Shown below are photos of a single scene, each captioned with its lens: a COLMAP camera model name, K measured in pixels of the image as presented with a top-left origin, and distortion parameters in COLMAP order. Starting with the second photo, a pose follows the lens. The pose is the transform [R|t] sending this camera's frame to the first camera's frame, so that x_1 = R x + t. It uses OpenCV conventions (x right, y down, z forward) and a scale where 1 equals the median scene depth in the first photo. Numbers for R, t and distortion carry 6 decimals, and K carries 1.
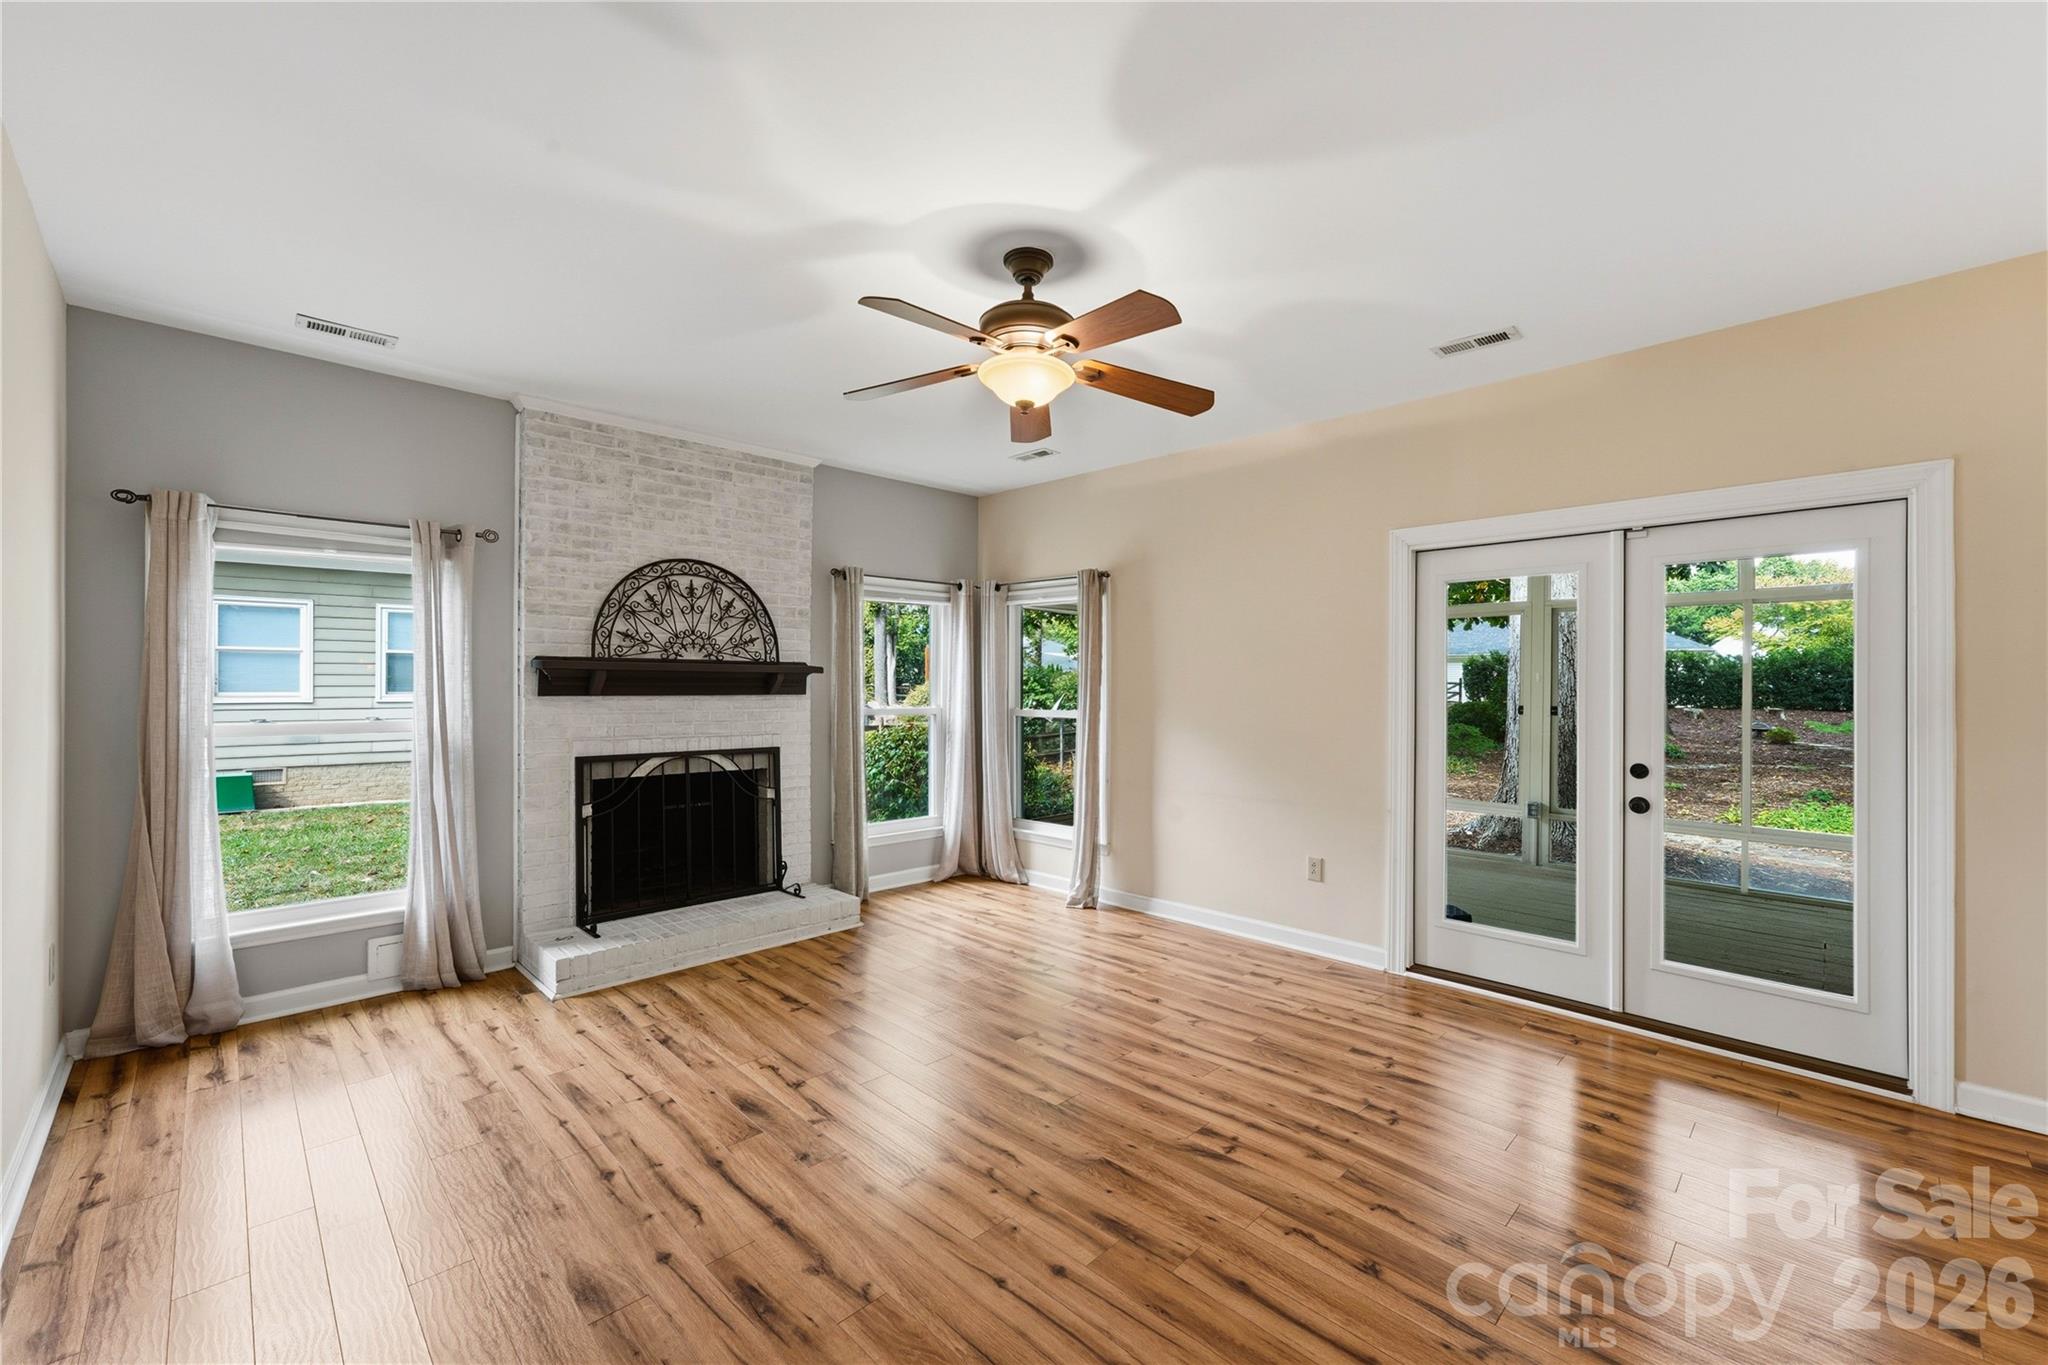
lens RADIAL K [[816.1, 0, 1019.7], [0, 816.1, 684.5], [0, 0, 1]] dist [-0.018152, 0.005650]
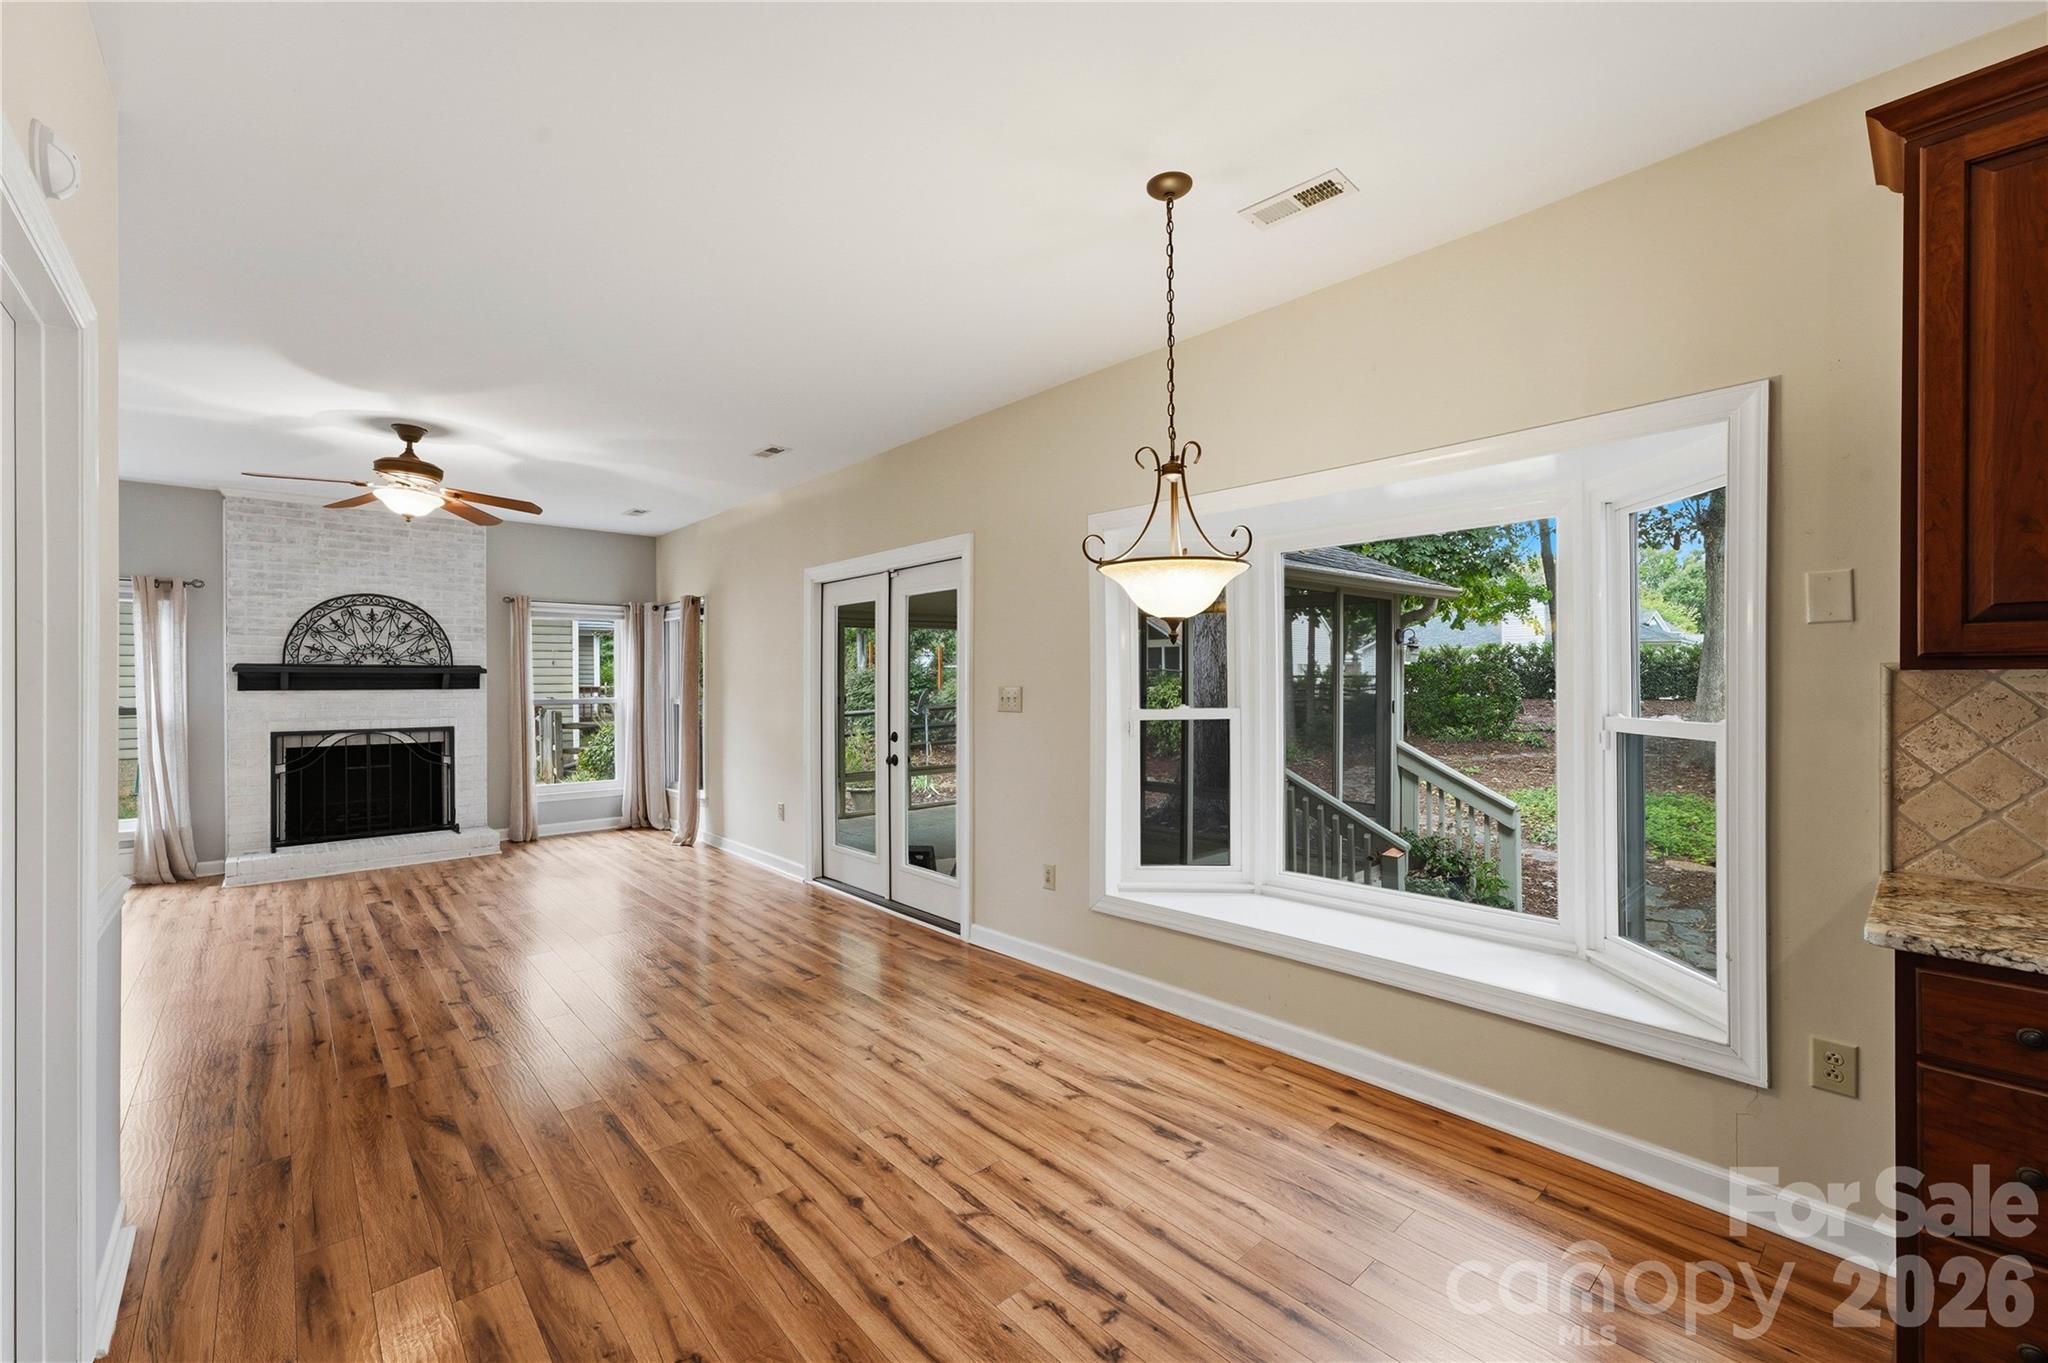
lens RADIAL K [[815.7, 0, 1028.1], [0, 815.7, 687.0], [0, 0, 1]] dist [-0.001779, 0.000056]
pose [[0.999519, -0.002813, -0.030895, 0.815247], [0.003138, 0.999940, 0.010470, -0.002973], [0.030864, -0.010562, 0.999468, -0.401554]]
